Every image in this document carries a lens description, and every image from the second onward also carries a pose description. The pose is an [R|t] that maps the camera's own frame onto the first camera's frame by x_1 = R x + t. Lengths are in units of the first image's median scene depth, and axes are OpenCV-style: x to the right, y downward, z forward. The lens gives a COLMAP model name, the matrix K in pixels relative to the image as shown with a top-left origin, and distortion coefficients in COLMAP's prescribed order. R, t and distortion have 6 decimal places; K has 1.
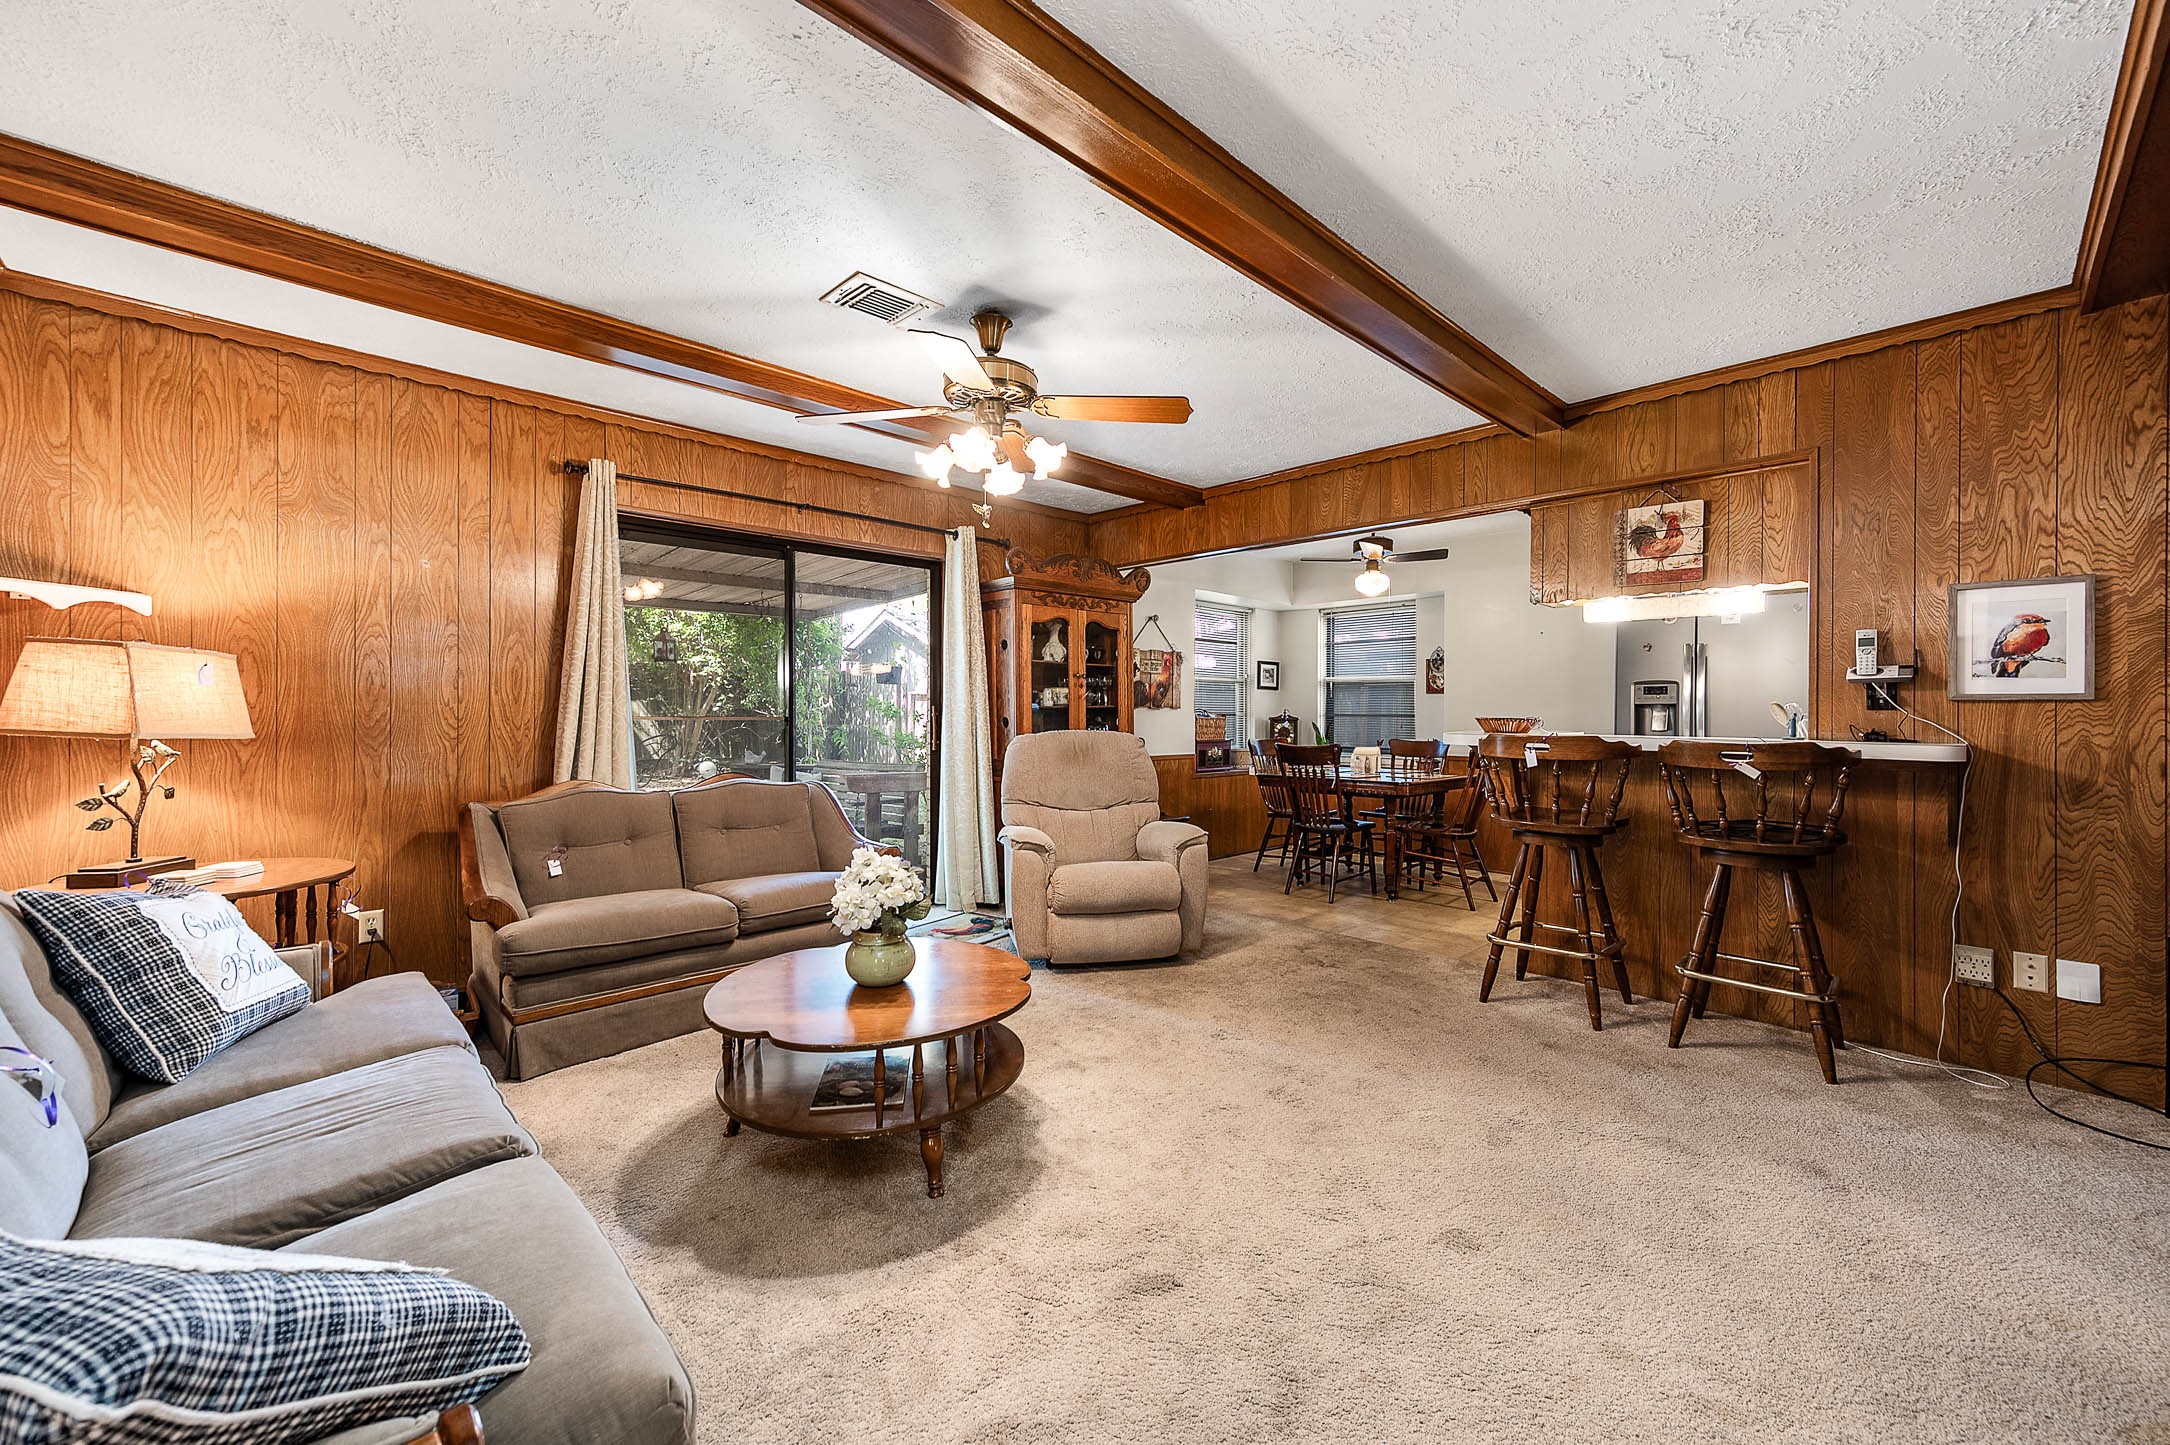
lens RADIAL K [[856.8, 0, 1089.6], [0, 856.8, 715.0], [0, 0, 1]] dist [0.011612, -0.000096]
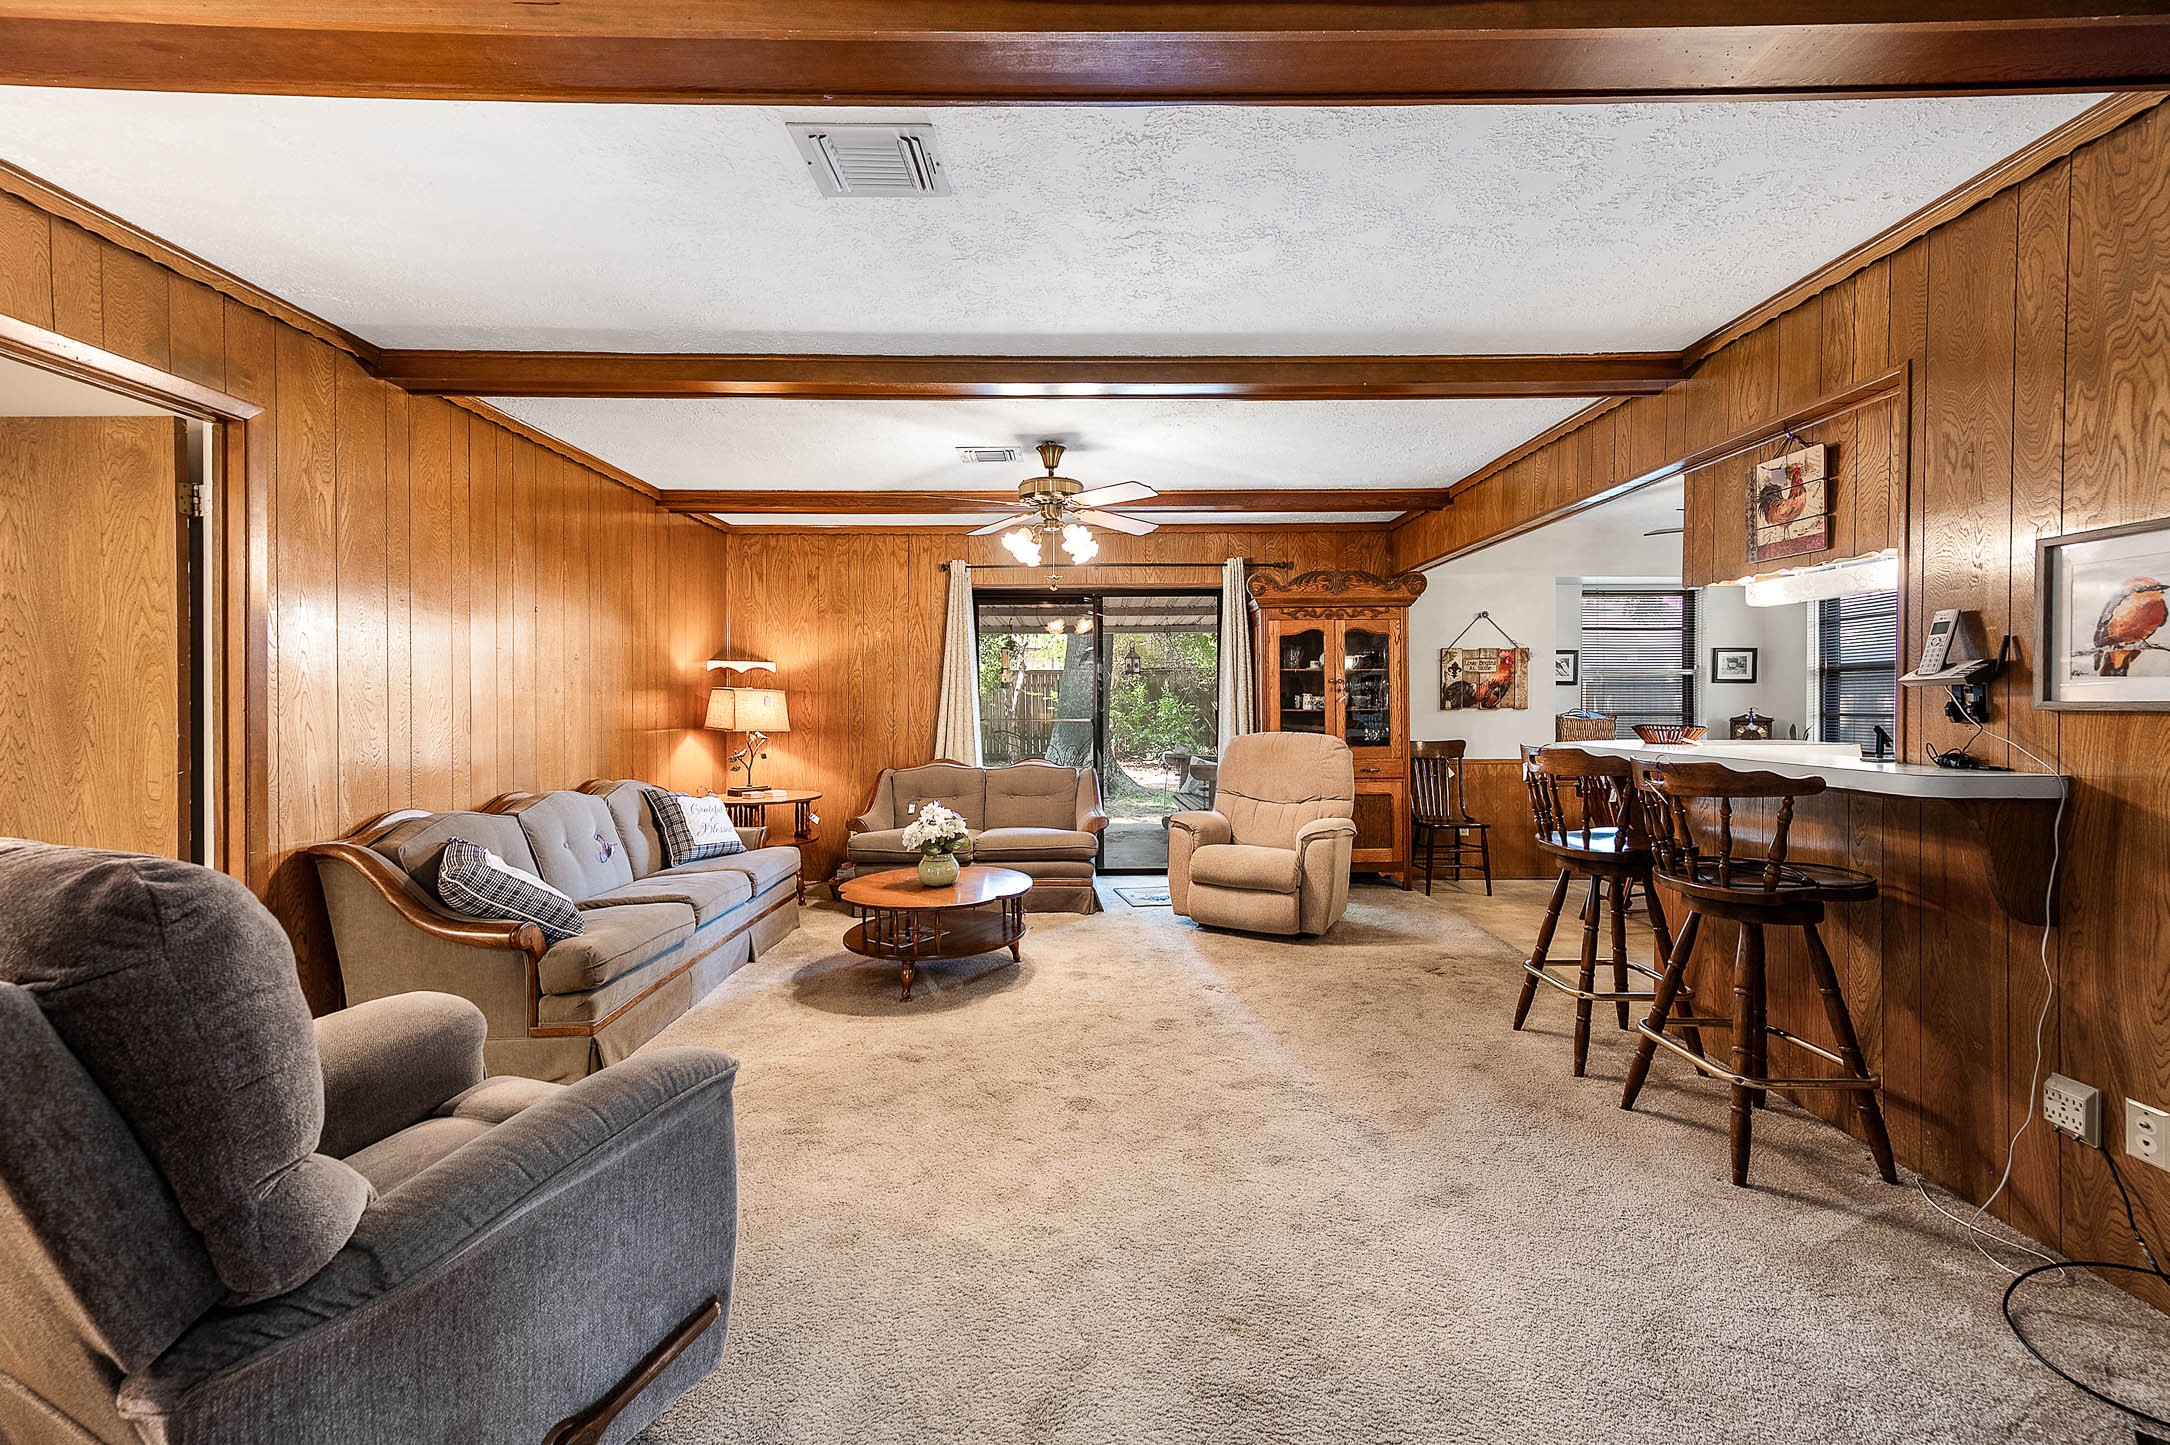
lens RADIAL K [[876.6, 0, 1106.1], [0, 876.6, 713.4], [0, 0, 1]] dist [0.007954, 0.000143]
pose [[0.728313, 0.000454, -0.685245, 0.793728], [0.004228, 0.999978, 0.005156, -0.018137], [0.685232, -0.006652, 0.728295, -0.003596]]
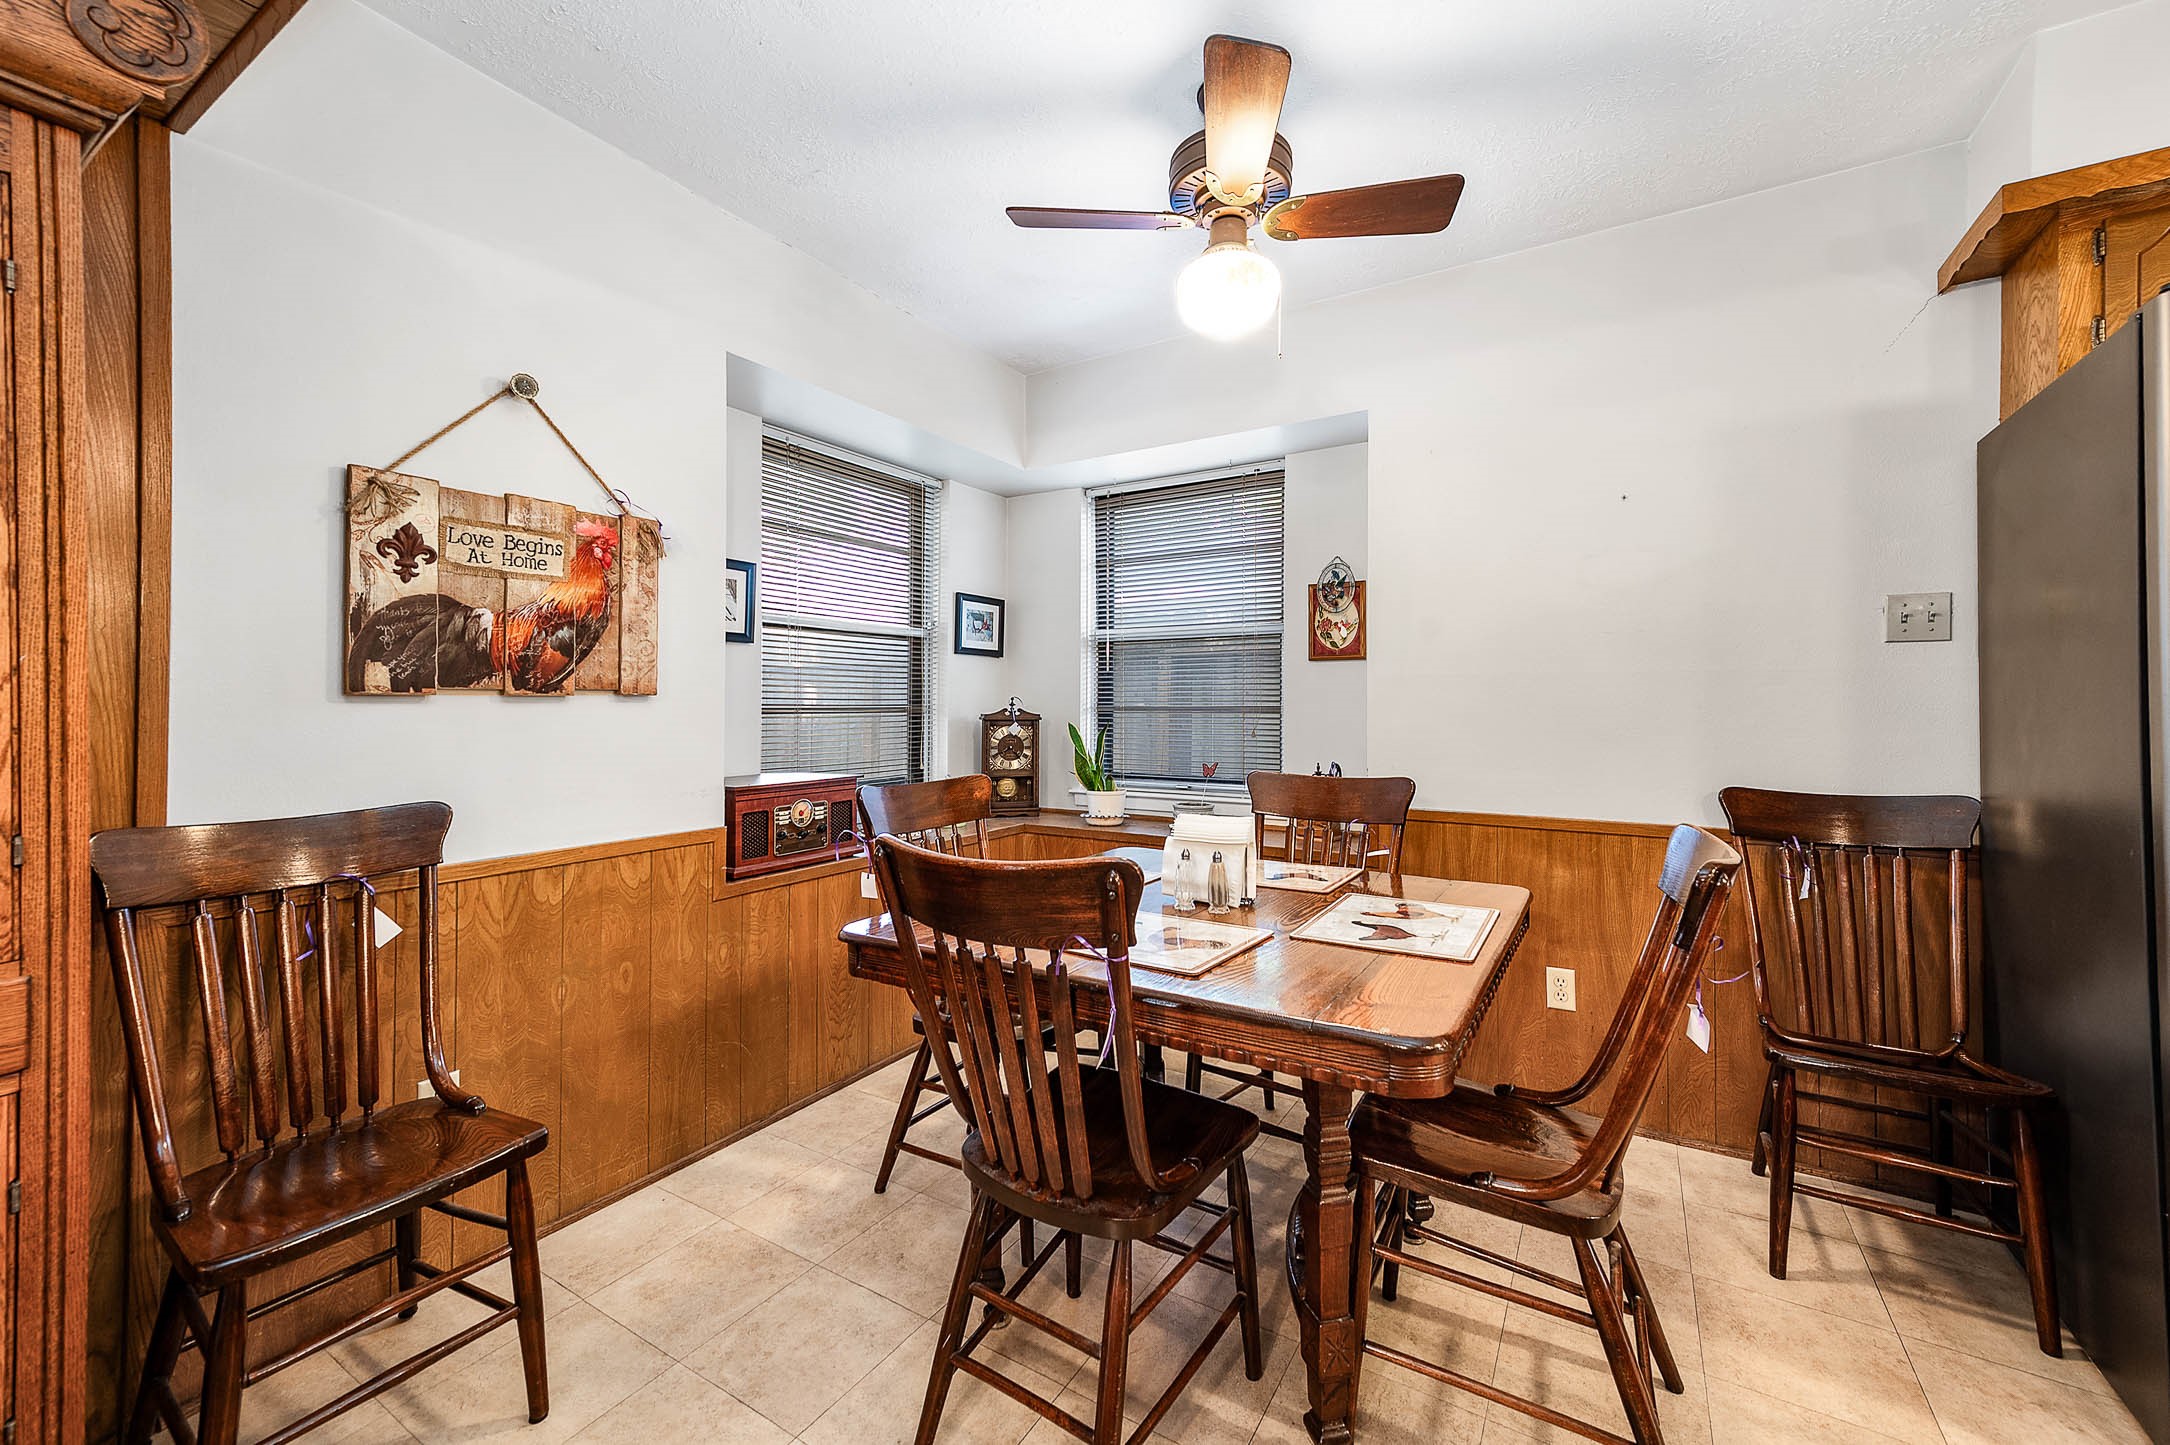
lens RADIAL K [[866.6, 0, 1080.9], [0, 866.6, 699.8], [0, 0, 1]] dist [0.012660, -0.000323]
pose [[0.972726, 0.000015, 0.231958, 0.349062], [0.000345, 0.999999, -0.001514, -0.009901], [-0.231958, 0.001553, 0.972725, 1.199243]]
